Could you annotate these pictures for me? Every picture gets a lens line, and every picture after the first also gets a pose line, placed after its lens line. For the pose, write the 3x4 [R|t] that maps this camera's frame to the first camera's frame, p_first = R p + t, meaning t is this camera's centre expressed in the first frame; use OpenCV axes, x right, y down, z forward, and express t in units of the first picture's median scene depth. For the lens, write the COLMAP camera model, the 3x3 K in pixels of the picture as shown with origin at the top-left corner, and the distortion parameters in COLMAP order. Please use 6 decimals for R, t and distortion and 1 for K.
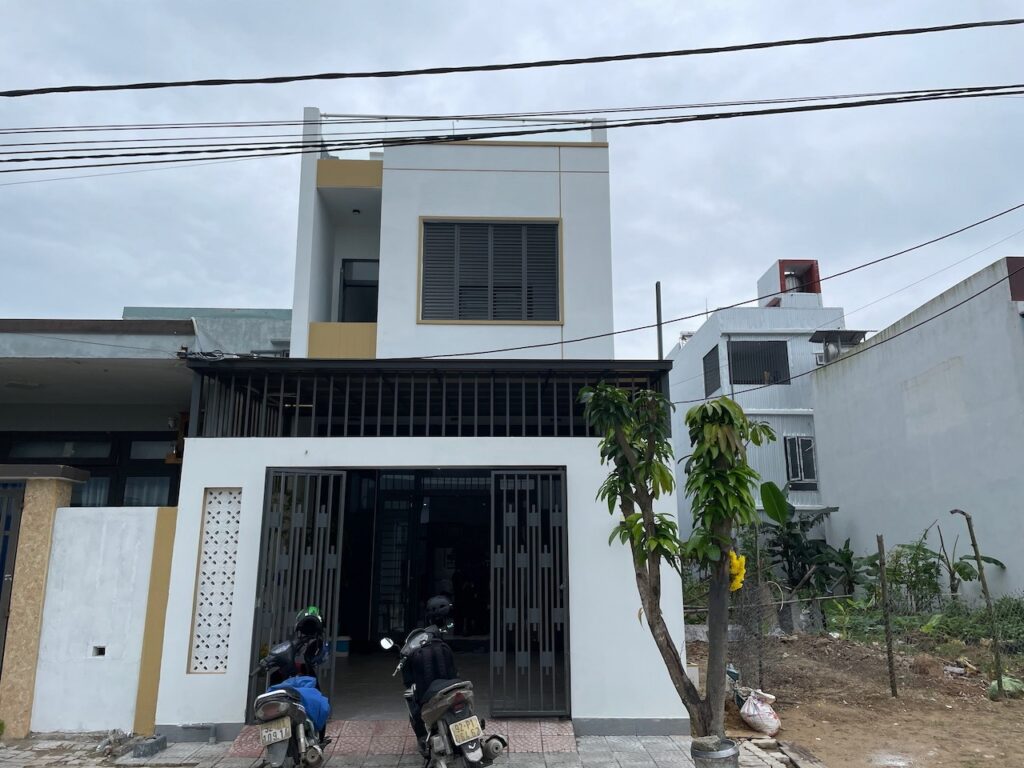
lens RADIAL K [[772.7, 0, 520.7], [0, 772.7, 385.6], [0, 0, 1]] dist [0.033465, -0.010135]
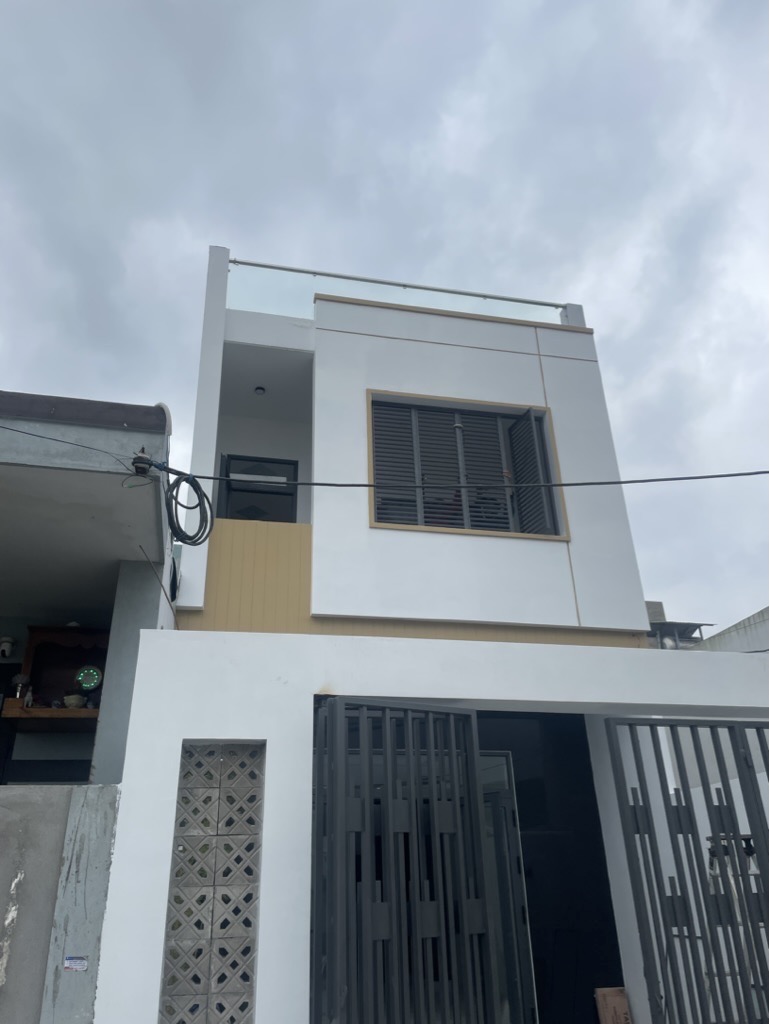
lens RADIAL K [[772.7, 0, 377.8], [0, 772.7, 506.5], [0, 0, 1]] dist [0.033465, -0.010135]
pose [[0.984137, 0.058259, 0.167569, -0.237620], [-0.015325, 0.968929, -0.246863, 0.069084], [-0.176745, 0.240379, 0.954452, 0.328193]]
